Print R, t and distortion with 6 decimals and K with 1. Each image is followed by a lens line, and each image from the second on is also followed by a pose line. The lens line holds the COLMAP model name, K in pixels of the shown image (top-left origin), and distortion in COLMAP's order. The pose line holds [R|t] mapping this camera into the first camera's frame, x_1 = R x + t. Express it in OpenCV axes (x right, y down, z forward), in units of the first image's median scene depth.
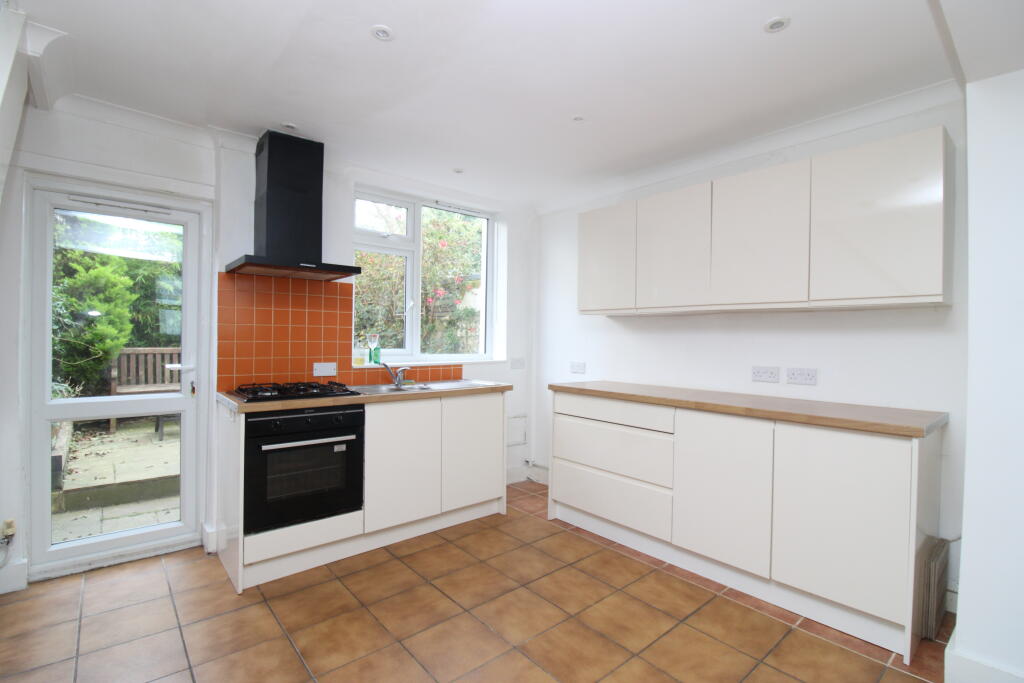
lens RADIAL K [[474.7, 0, 506.5], [0, 474.7, 340.4], [0, 0, 1]] dist [-0.001926, -0.000167]
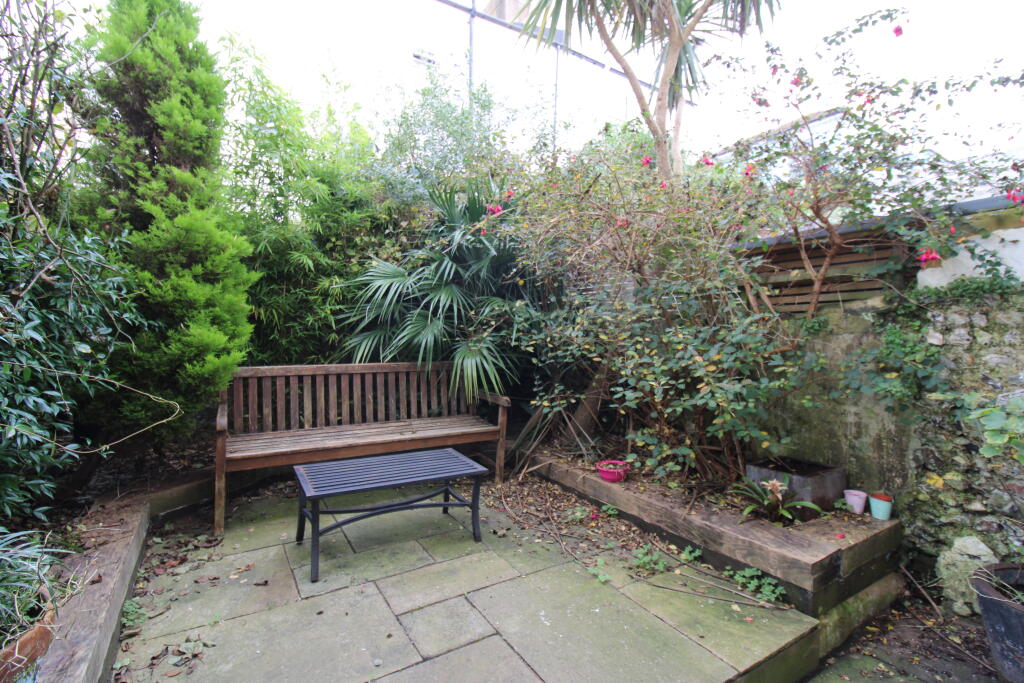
lens RADIAL K [[474.7, 0, 516.9], [0, 474.7, 340.9], [0, 0, 1]] dist [-0.001926, -0.000167]
pose [[0.989602, -0.005362, -0.143732, -0.427410], [0.005337, 0.999986, -0.000563, -0.013792], [0.143733, -0.000210, 0.989616, 0.525625]]
